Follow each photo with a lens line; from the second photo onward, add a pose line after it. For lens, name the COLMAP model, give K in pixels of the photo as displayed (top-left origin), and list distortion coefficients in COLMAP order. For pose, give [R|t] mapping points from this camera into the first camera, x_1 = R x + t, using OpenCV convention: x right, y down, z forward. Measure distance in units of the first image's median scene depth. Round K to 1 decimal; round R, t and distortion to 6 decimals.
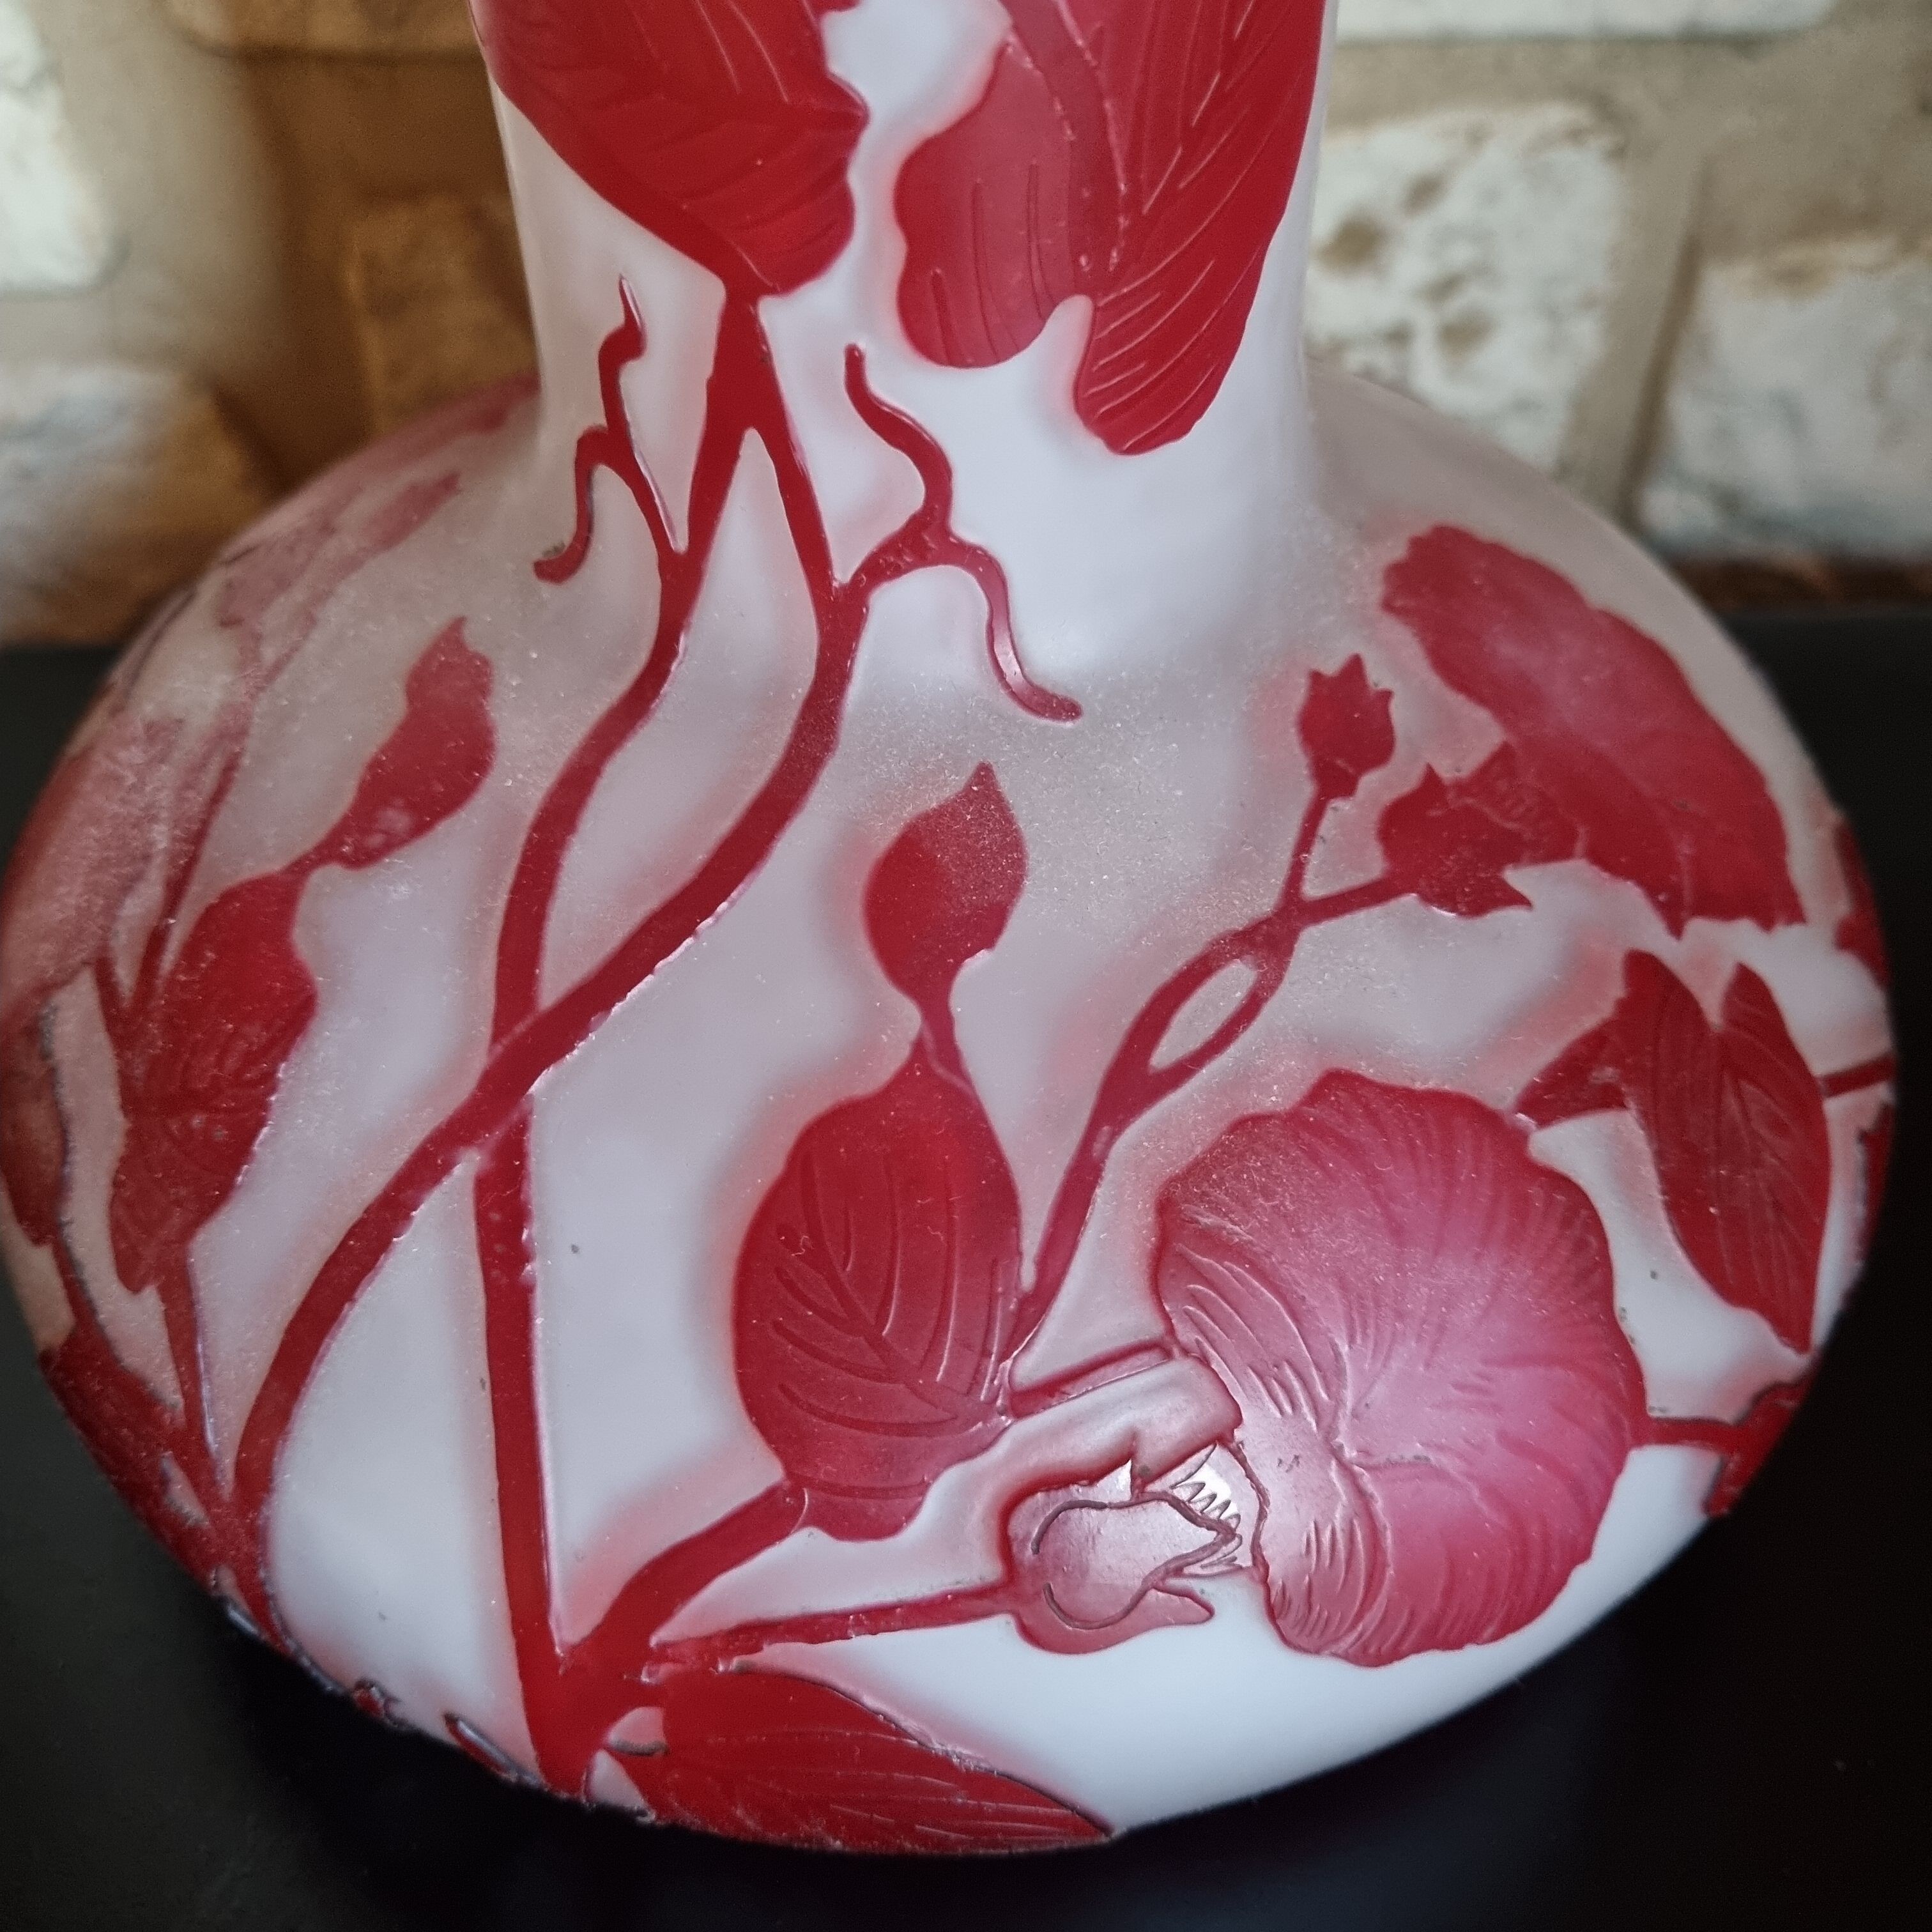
lens RADIAL K [[2157.2, 0, 964.9], [0, 2157.2, 975.6], [0, 0, 1]] dist [0.000614, 0.000000]
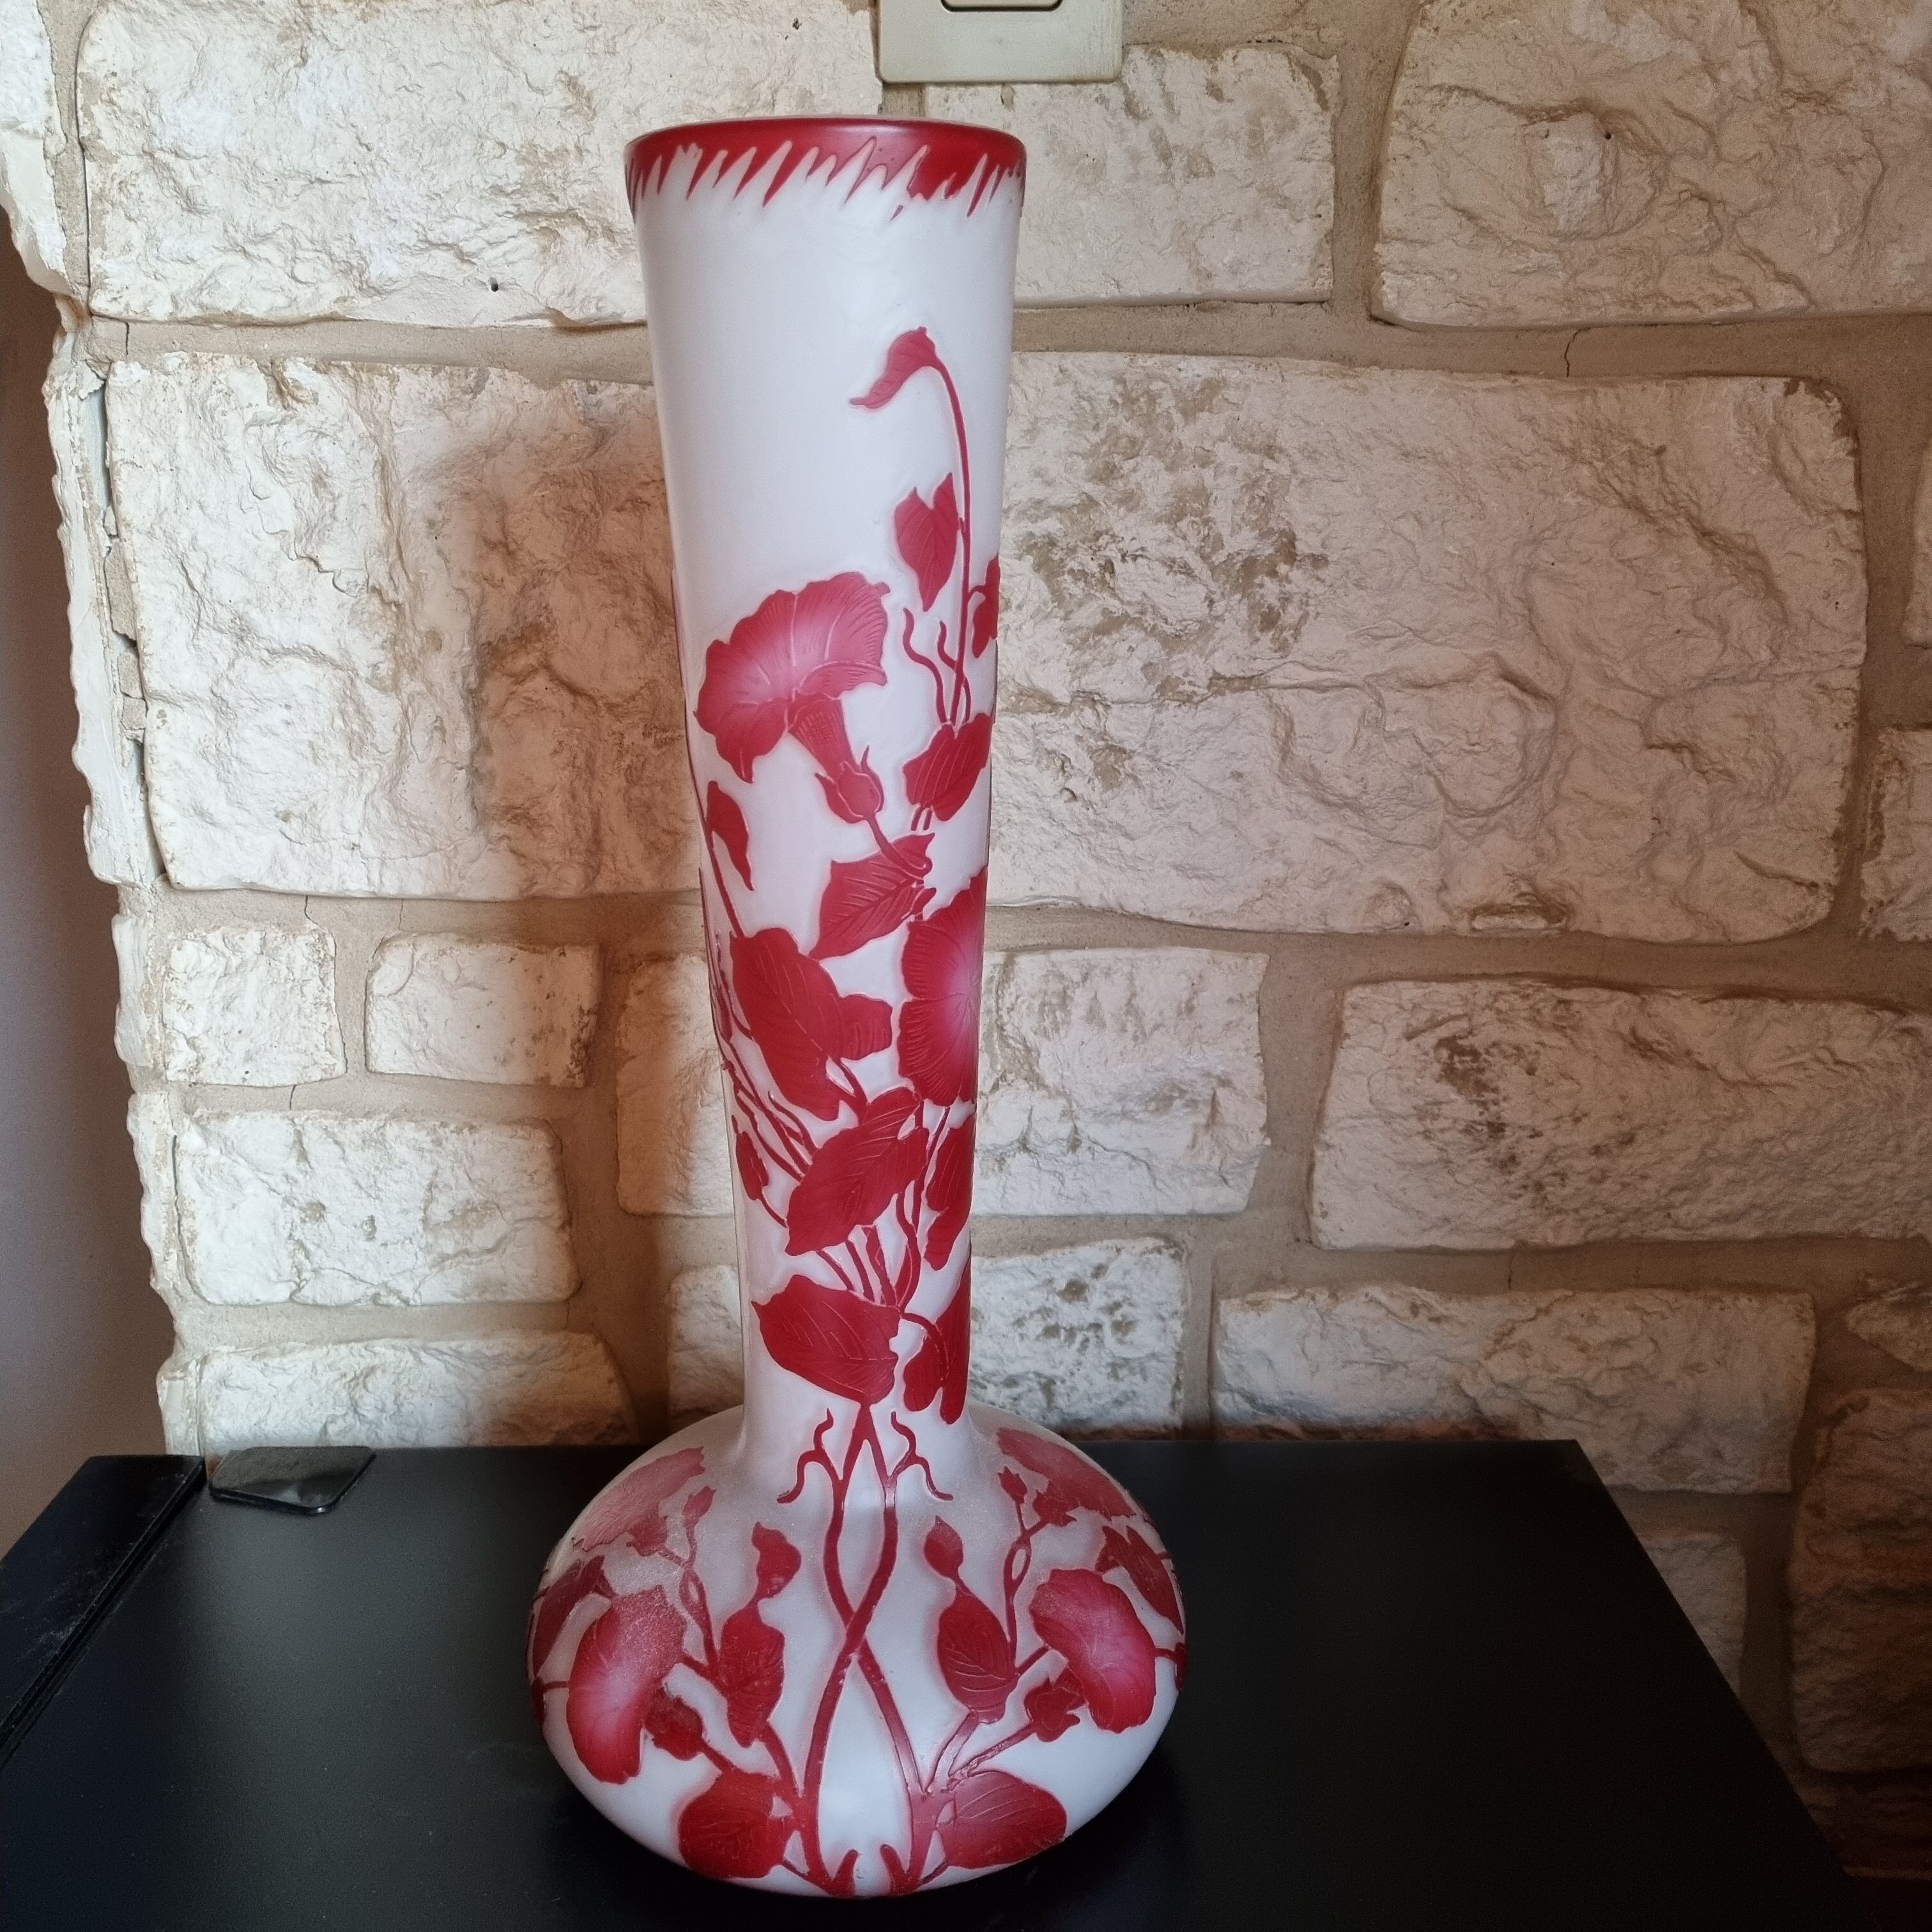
lens RADIAL K [[2157.2, 0, 966.3], [0, 2157.2, 975.2], [0, 0, 1]] dist [0.000614, 0.000000]
pose [[0.999955, 0.009017, -0.002948, 0.059696], [-0.009374, 0.891401, -0.453119, 0.458249], [-0.001458, 0.453127, 0.891445, -1.361280]]
